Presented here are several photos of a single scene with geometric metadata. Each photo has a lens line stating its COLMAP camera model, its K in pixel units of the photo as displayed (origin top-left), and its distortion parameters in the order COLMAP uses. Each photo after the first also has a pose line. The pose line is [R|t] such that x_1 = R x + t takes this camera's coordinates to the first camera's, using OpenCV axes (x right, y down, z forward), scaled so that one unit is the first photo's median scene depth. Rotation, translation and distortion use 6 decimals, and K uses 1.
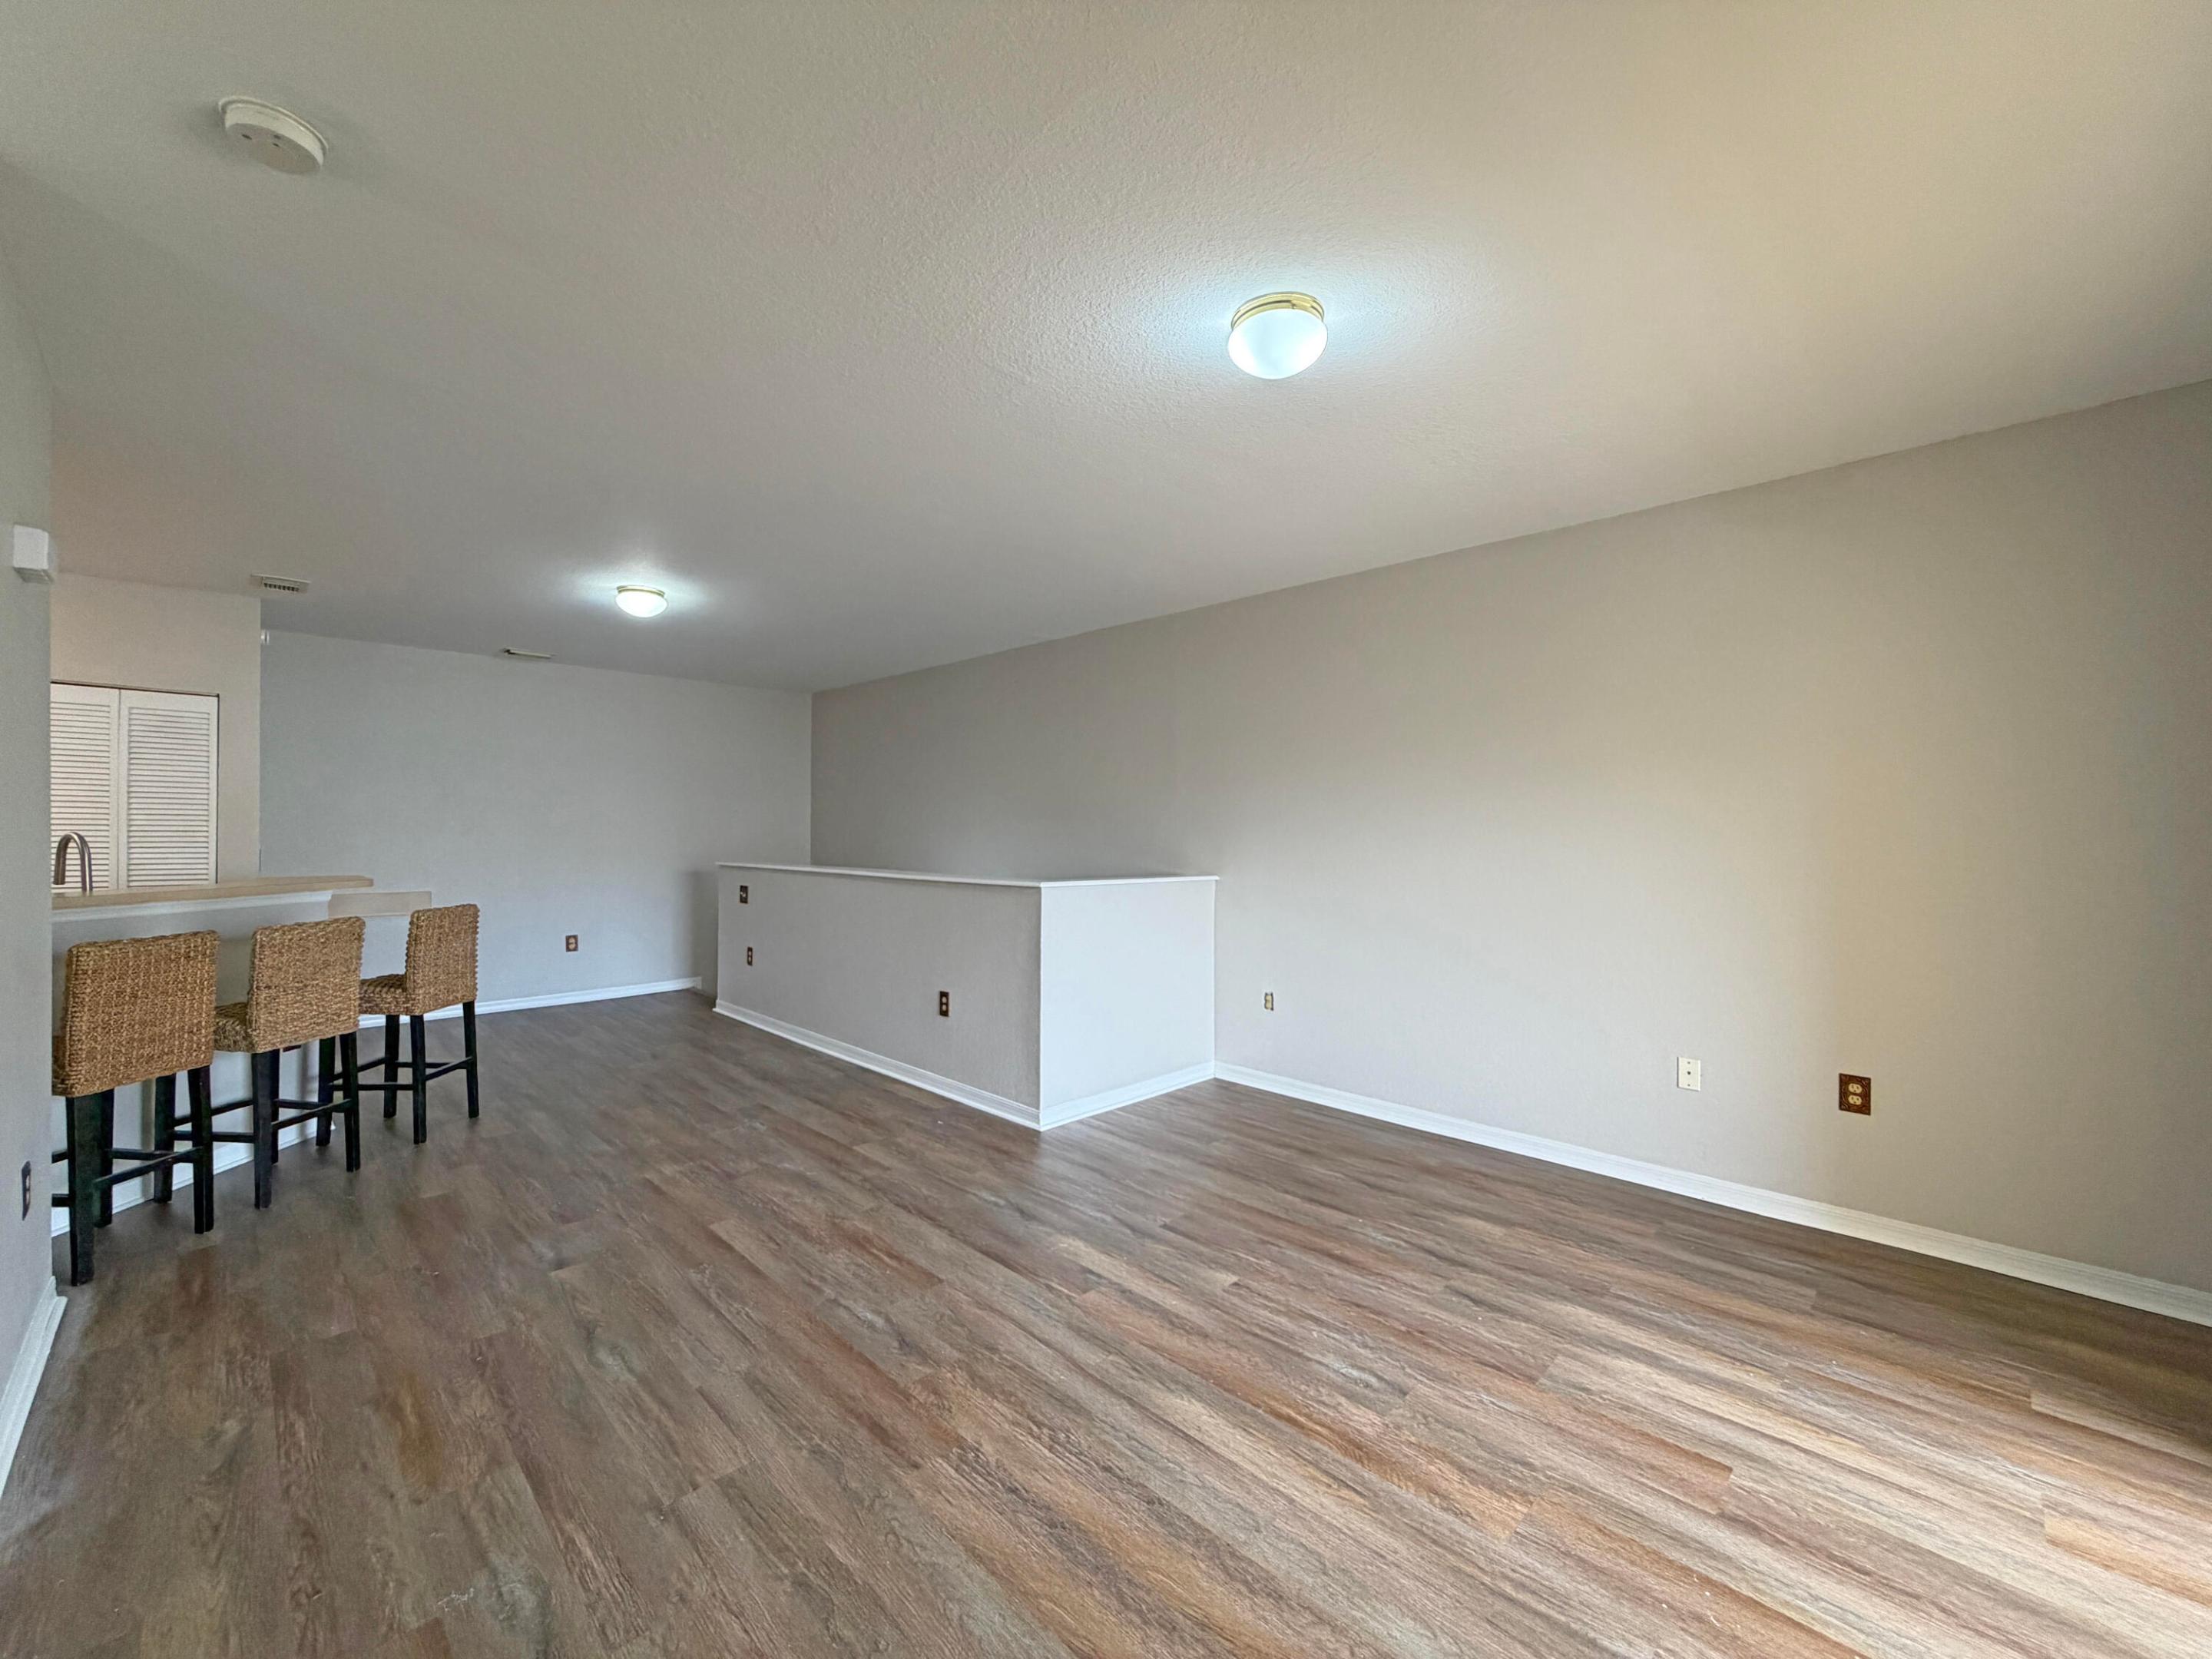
lens RADIAL K [[883.2, 0, 1095.3], [0, 883.2, 834.0], [0, 0, 1]] dist [0.010803, -0.000186]
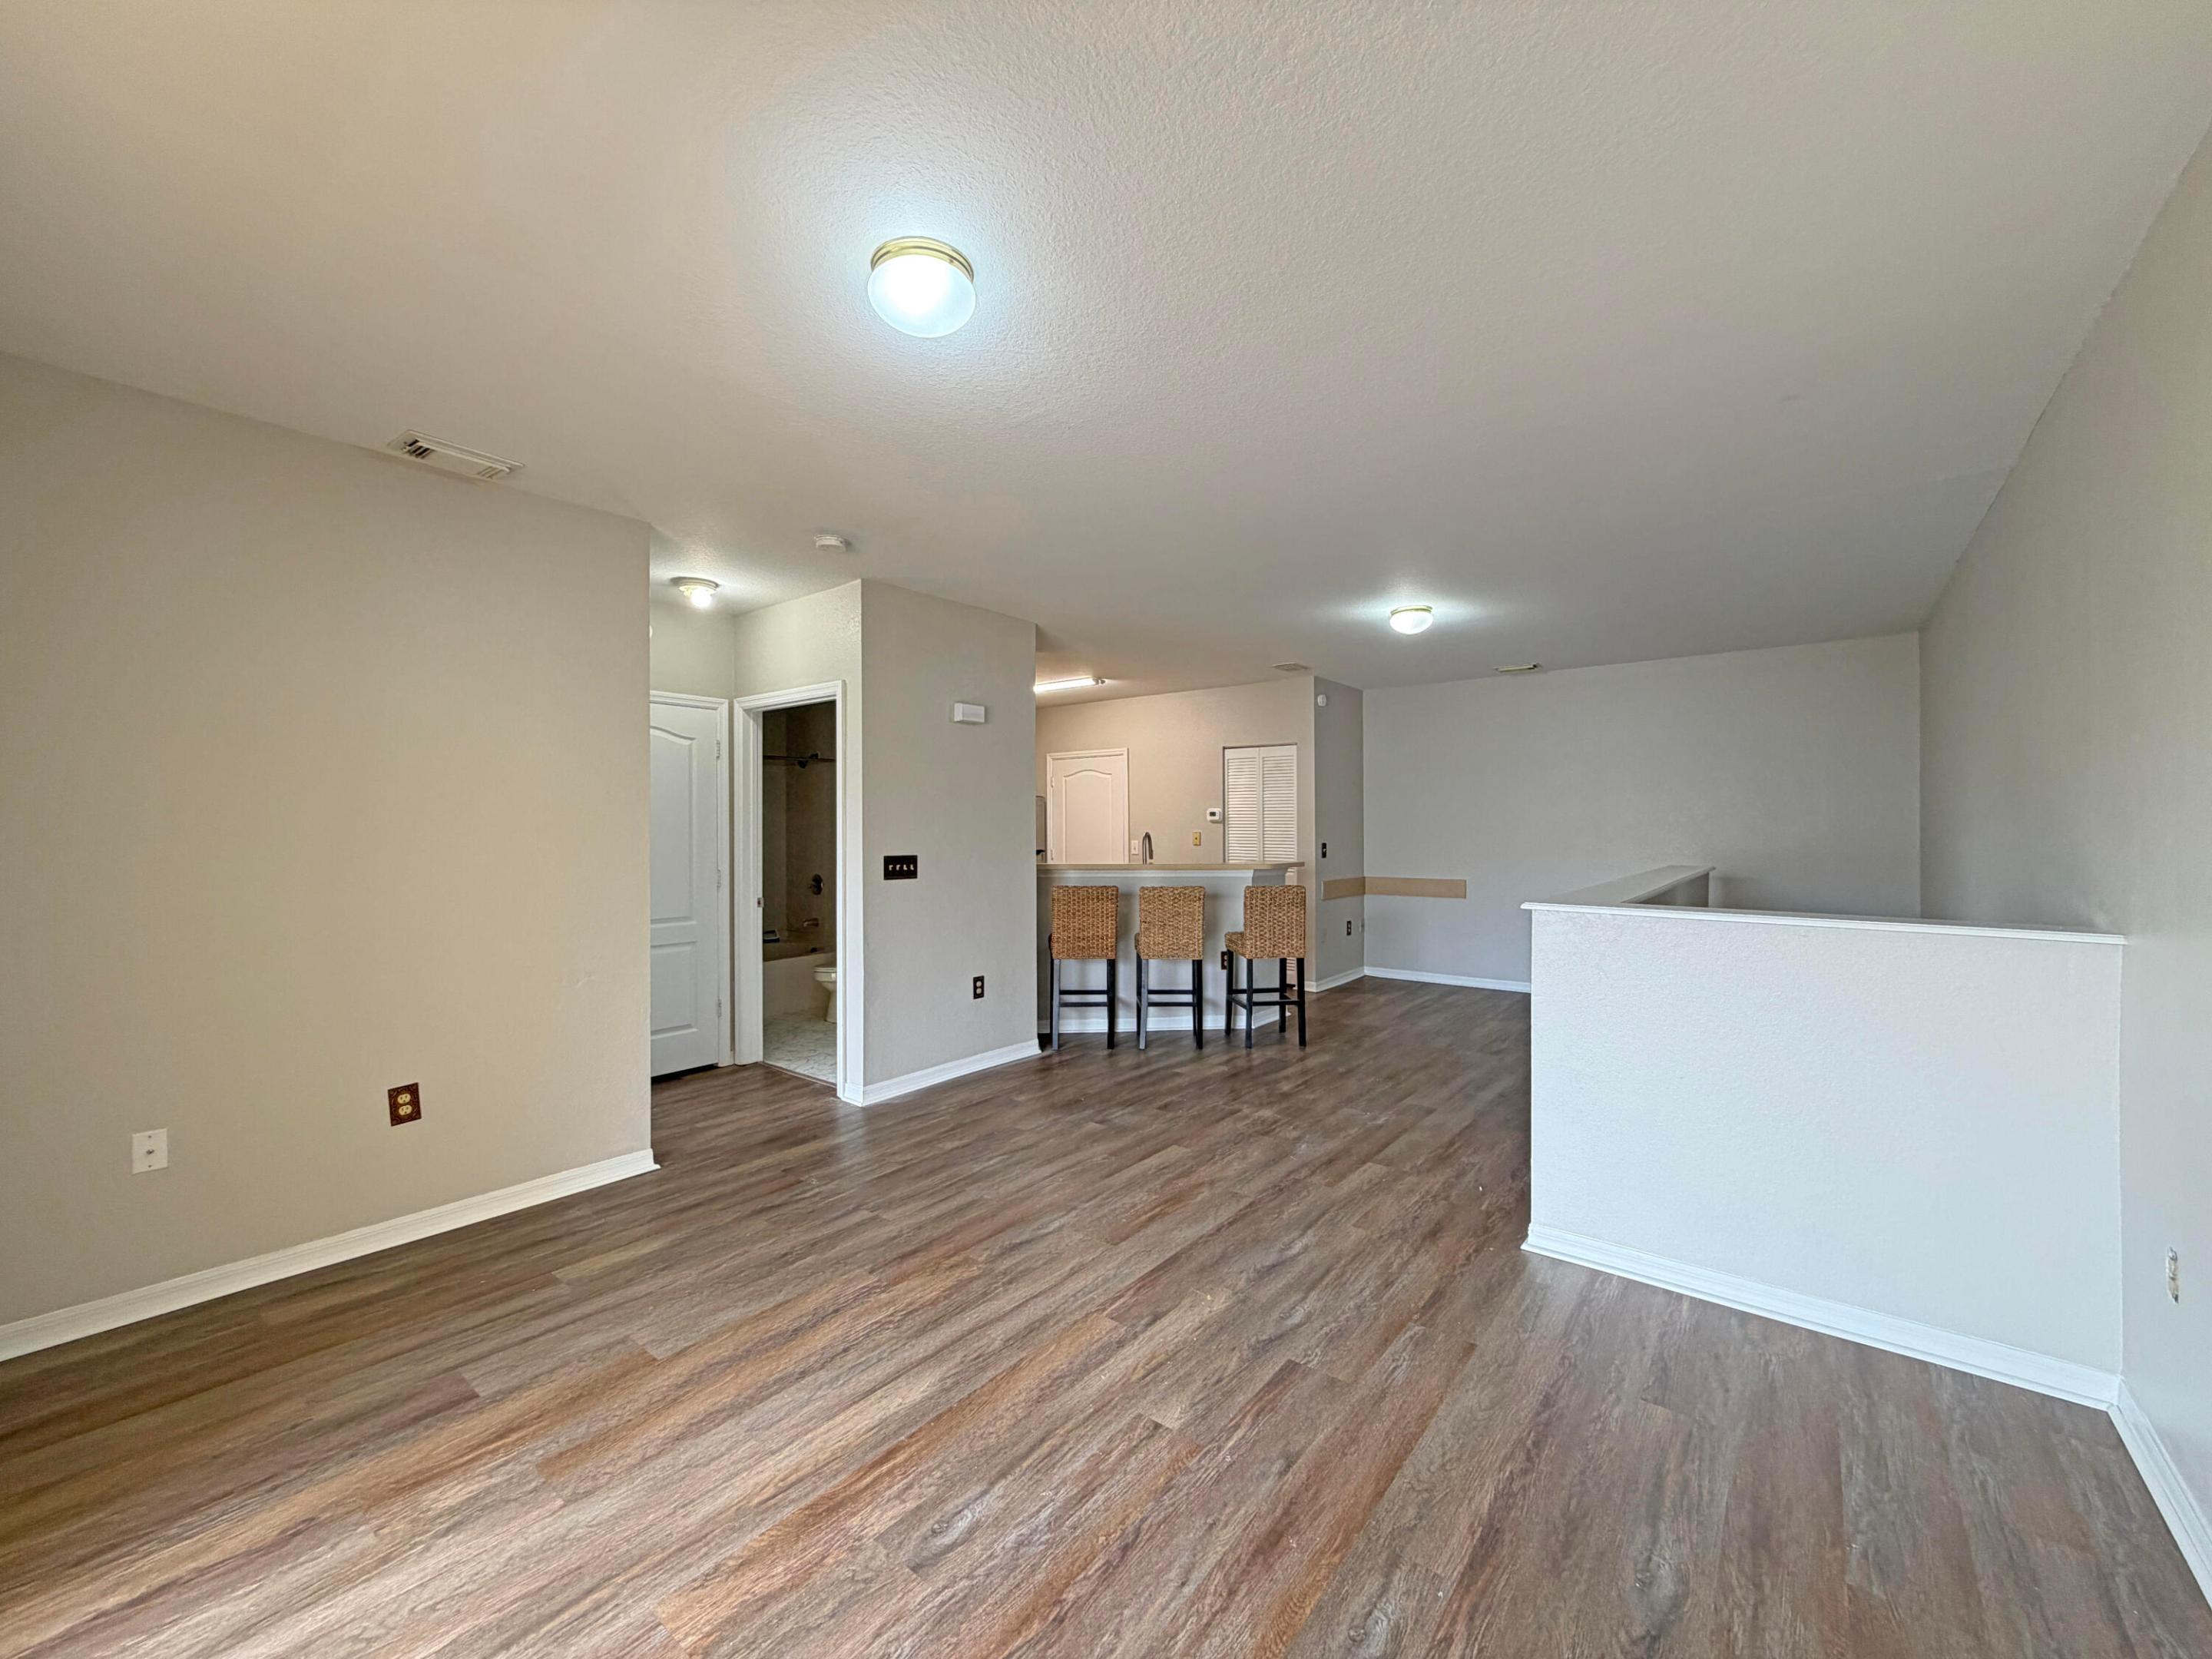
lens RADIAL K [[883.2, 0, 1094.0], [0, 883.2, 834.4], [0, 0, 1]] dist [0.010803, -0.000186]
pose [[0.102250, -0.000916, -0.994758, 1.034805], [0.004964, 0.999988, -0.000410, 0.004420], [0.994746, -0.004896, 0.102253, 0.995353]]
